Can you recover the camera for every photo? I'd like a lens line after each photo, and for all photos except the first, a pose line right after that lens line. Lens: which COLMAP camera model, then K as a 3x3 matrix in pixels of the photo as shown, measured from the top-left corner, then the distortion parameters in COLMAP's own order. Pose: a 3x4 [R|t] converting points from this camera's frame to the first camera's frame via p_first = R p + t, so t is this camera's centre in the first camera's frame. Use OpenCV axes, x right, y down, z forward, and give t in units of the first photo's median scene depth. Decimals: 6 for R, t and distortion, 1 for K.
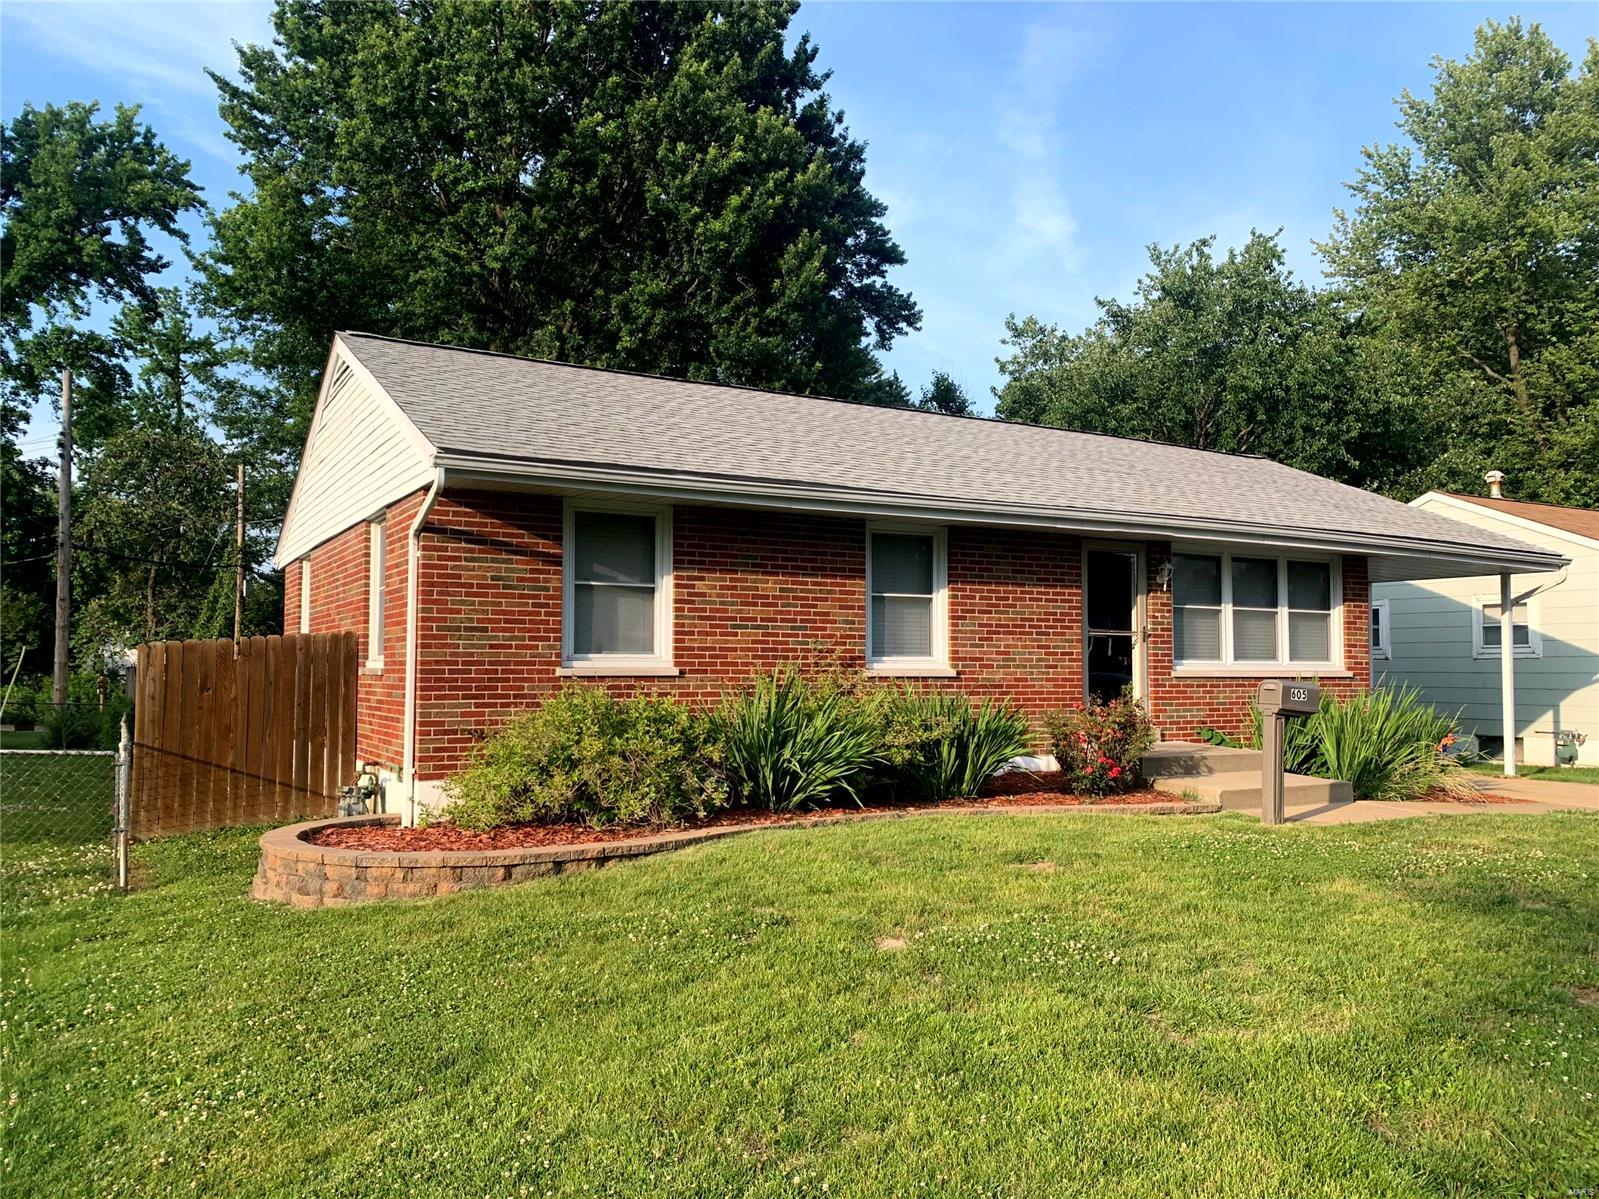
lens RADIAL K [[1269.9, 0, 800.7], [0, 1269.9, 594.5], [0, 0, 1]] dist [0.059086, -0.000627]
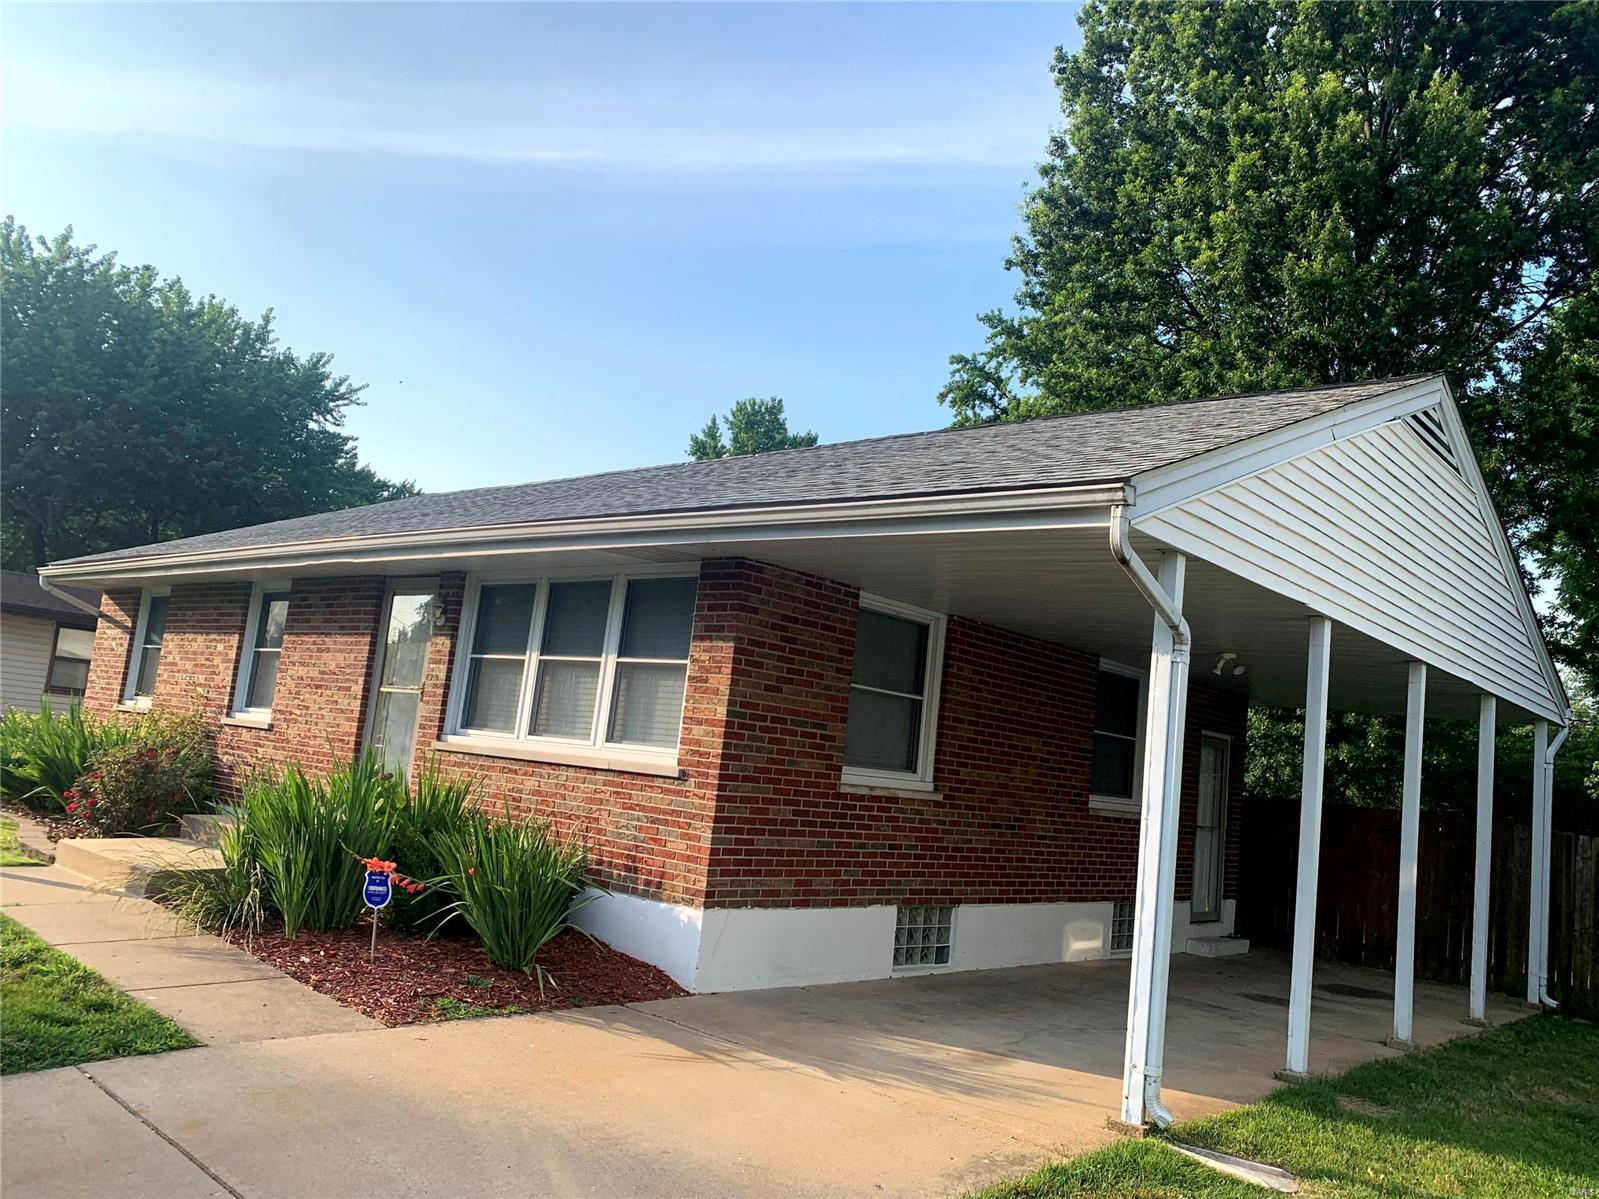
lens RADIAL K [[1224.7, 0, 817.4], [0, 1224.7, 593.9], [0, 0, 1]] dist [0.051829, -0.068017]
pose [[0.301327, -0.111511, -0.946978, 1.228416], [-0.048067, 0.990099, -0.131883, 0.068656], [0.952309, 0.085258, 0.292984, 1.149573]]
